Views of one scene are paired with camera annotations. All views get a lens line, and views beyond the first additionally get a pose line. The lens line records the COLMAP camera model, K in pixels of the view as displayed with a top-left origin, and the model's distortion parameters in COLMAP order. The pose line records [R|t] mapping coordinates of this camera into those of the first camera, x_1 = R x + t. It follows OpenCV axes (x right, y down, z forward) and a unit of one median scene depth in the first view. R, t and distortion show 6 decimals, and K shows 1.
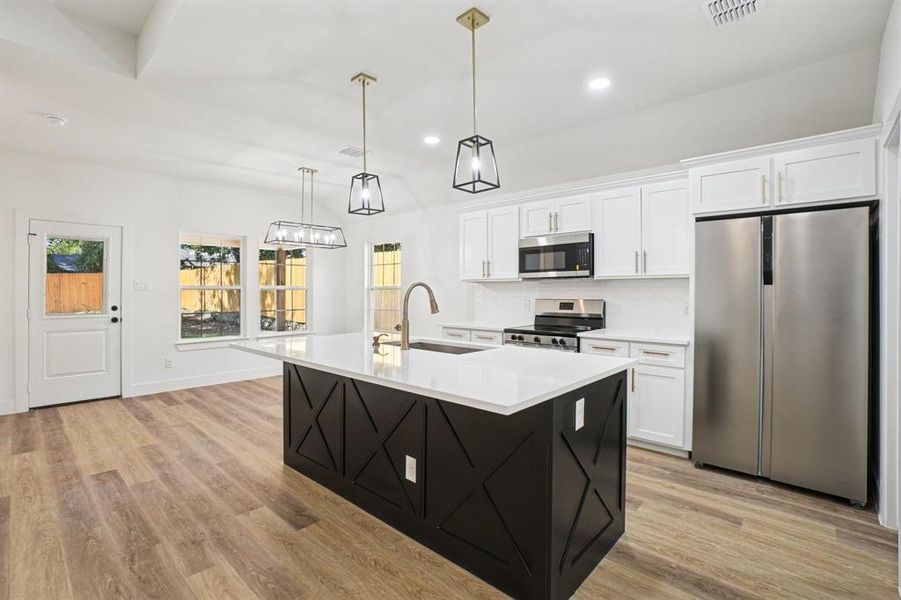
lens RADIAL K [[422.3, 0, 441.4], [0, 422.3, 289.1], [0, 0, 1]] dist [-0.060737, 0.024333]
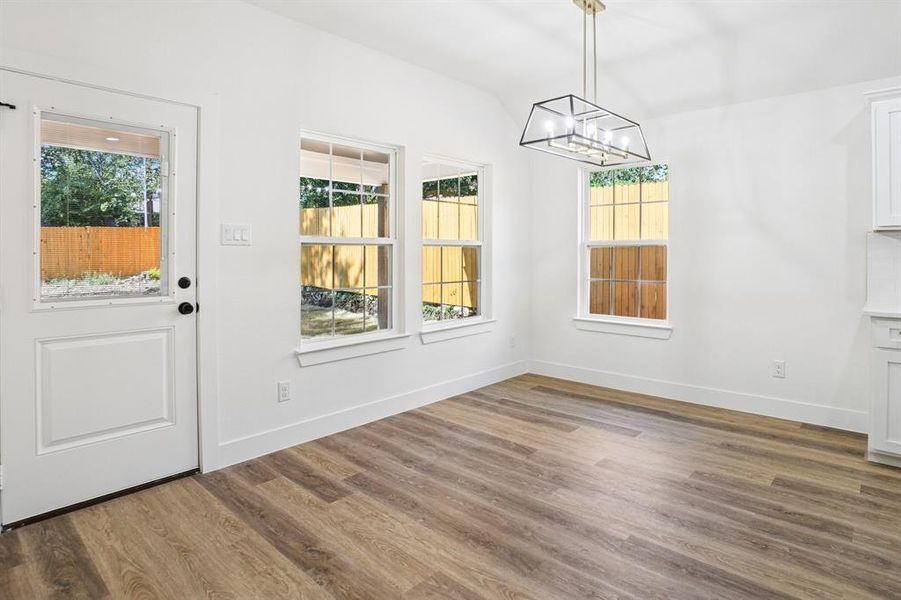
lens RADIAL K [[492.4, 0, 489.4], [0, 492.4, 255.5], [0, 0, 1]] dist [-0.065356, 0.024649]
pose [[0.998512, 0.000942, 0.054519, -0.557633], [-0.001597, 0.999927, 0.011960, 0.010038], [-0.054504, -0.012029, 0.998441, 0.508265]]
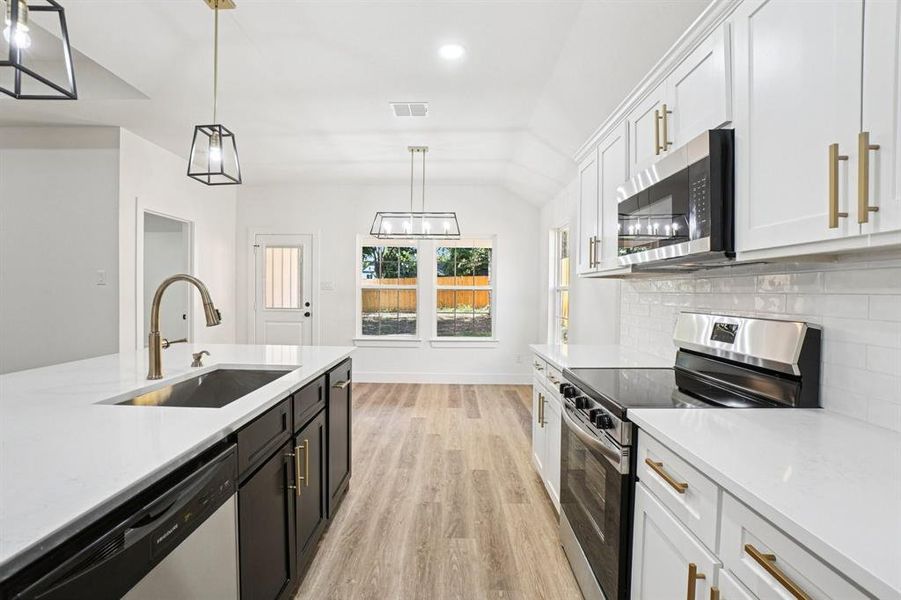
lens RADIAL K [[422.0, 0, 449.4], [0, 422.0, 297.4], [0, 0, 1]] dist [-0.065041, 0.024182]
pose [[0.682794, 0.018458, -0.730378, 0.412996], [-0.008368, 0.999813, 0.017444, 0.001670], [0.730563, -0.005799, 0.682821, 0.548036]]
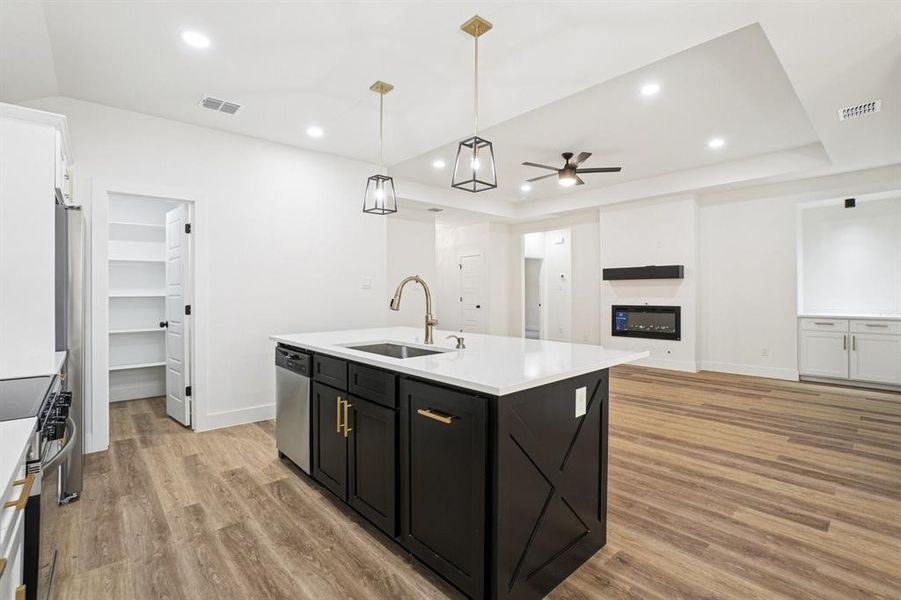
lens RADIAL K [[415.9, 0, 447.1], [0, 415.9, 292.1], [0, 0, 1]] dist [-0.062666, 0.023437]
pose [[-0.995810, 0.003790, 0.091364, -0.137012], [0.003081, 0.999964, -0.007909, 0.017024], [-0.091390, -0.007595, -0.995786, 1.209589]]
